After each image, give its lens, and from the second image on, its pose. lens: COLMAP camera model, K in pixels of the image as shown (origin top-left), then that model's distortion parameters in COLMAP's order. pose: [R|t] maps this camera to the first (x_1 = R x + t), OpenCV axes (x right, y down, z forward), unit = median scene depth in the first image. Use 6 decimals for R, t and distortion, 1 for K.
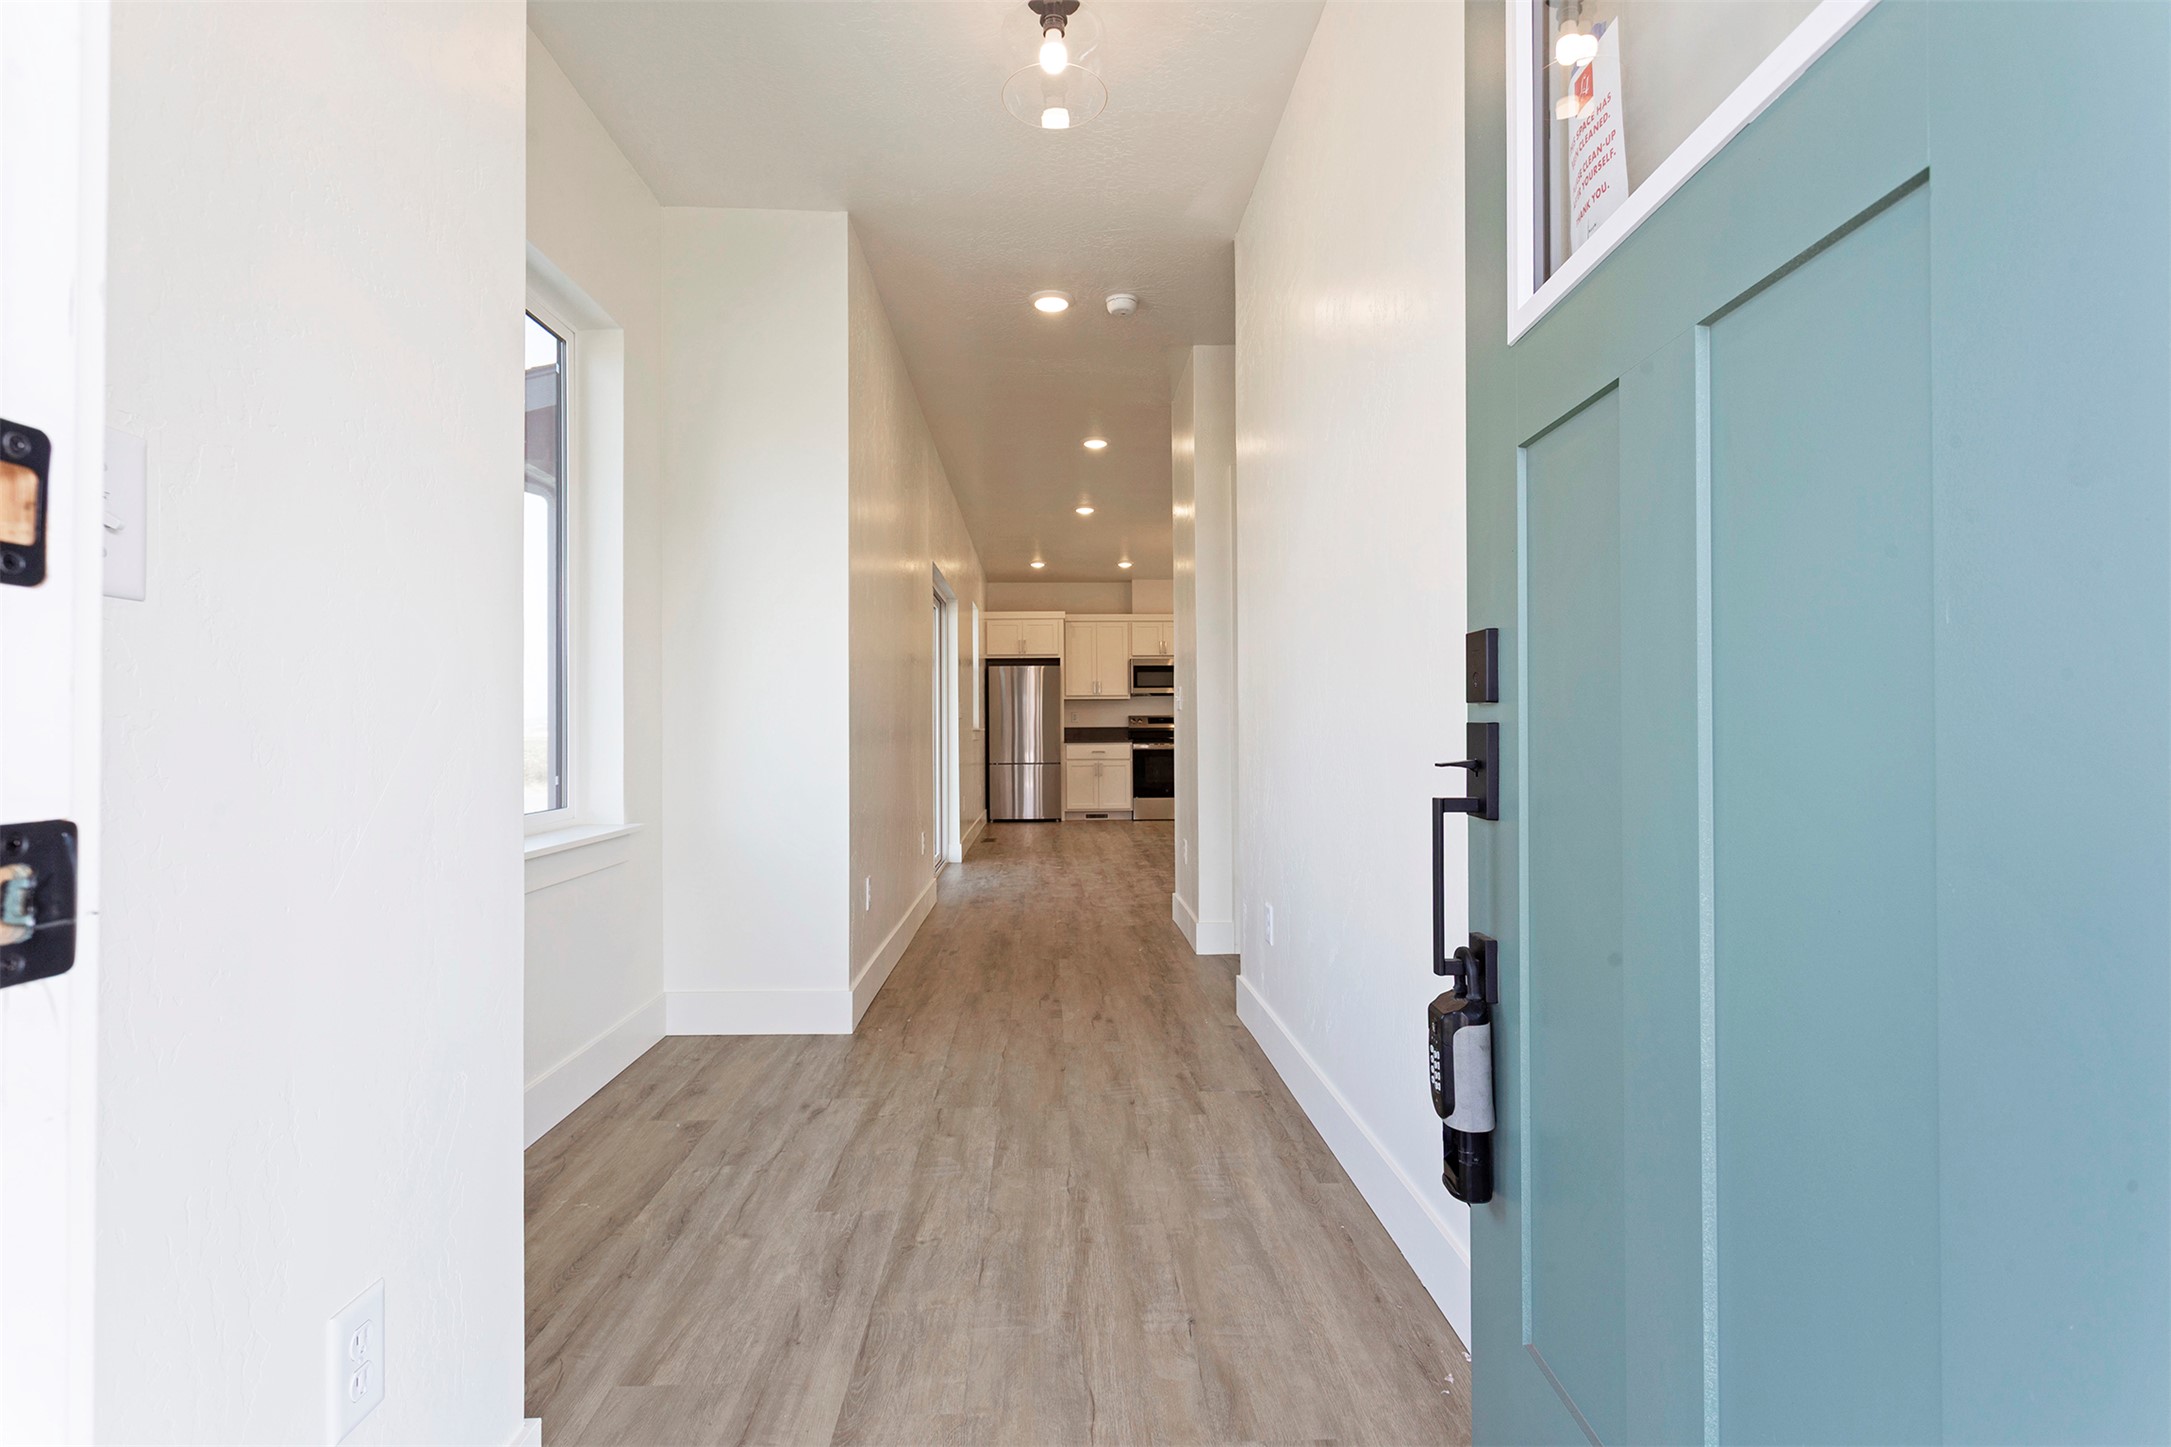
lens RADIAL K [[1097.3, 0, 1086.2], [0, 1097.3, 719.9], [0, 0, 1]] dist [0.001751, 0.000058]
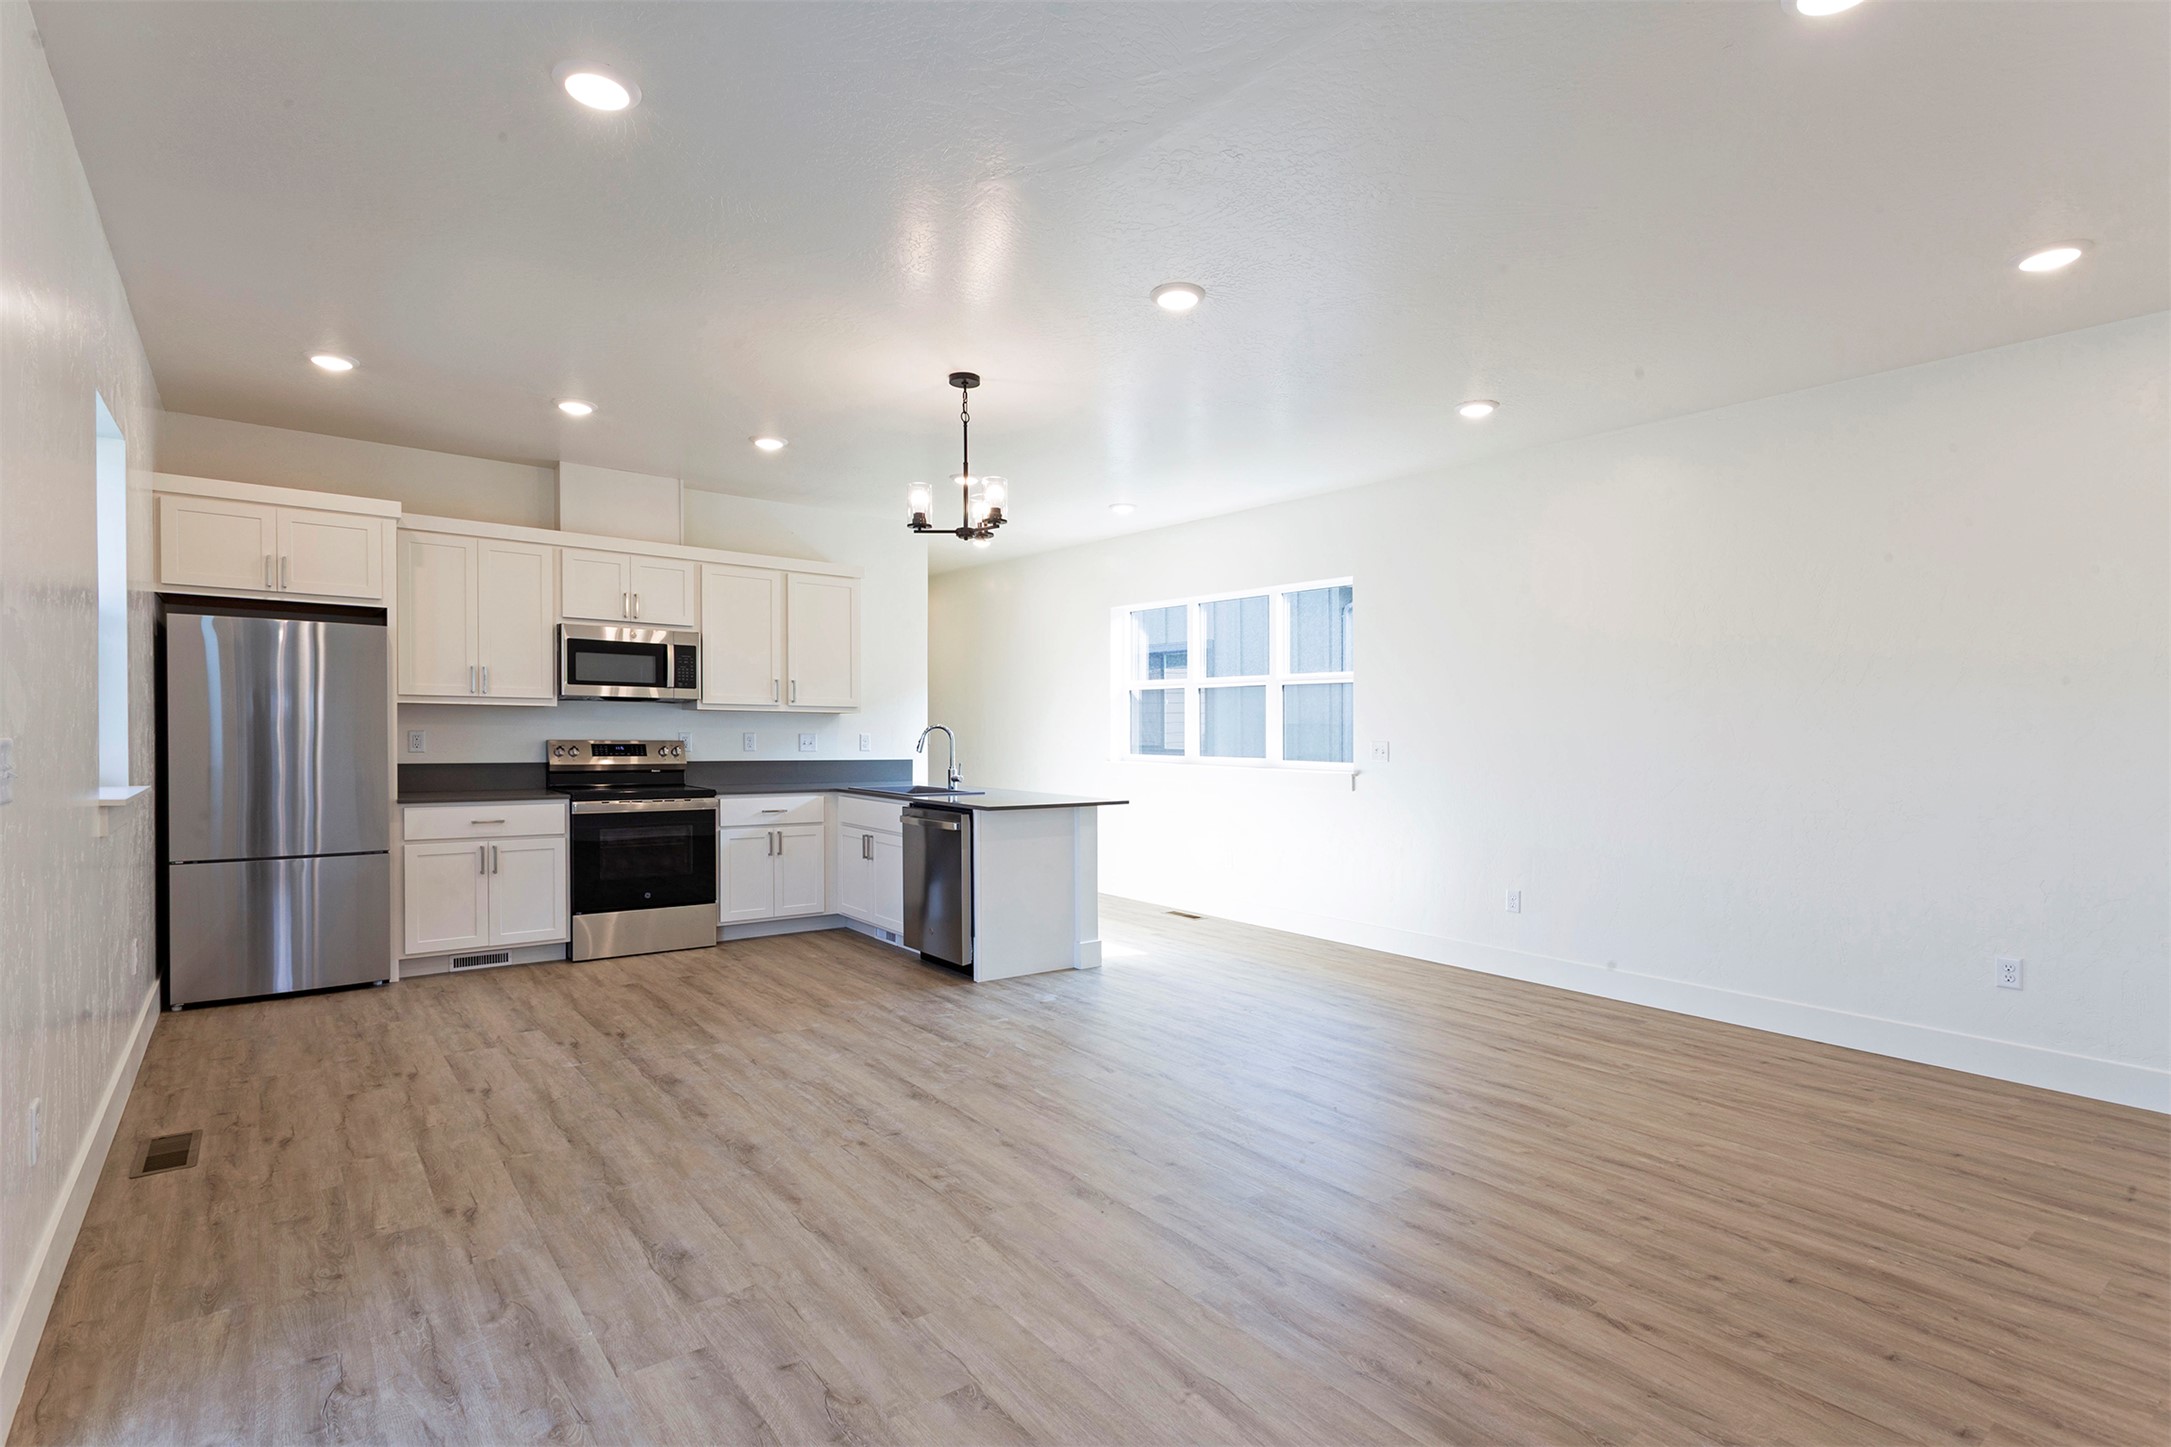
lens RADIAL K [[1059.8, 0, 1069.3], [0, 1059.8, 759.3], [0, 0, 1]] dist [0.003030, -0.000209]
pose [[0.826452, 0.006886, 0.562966, -0.035120], [-0.034172, 0.998695, 0.037950, -0.020927], [-0.561970, -0.050602, 0.825609, 0.483433]]
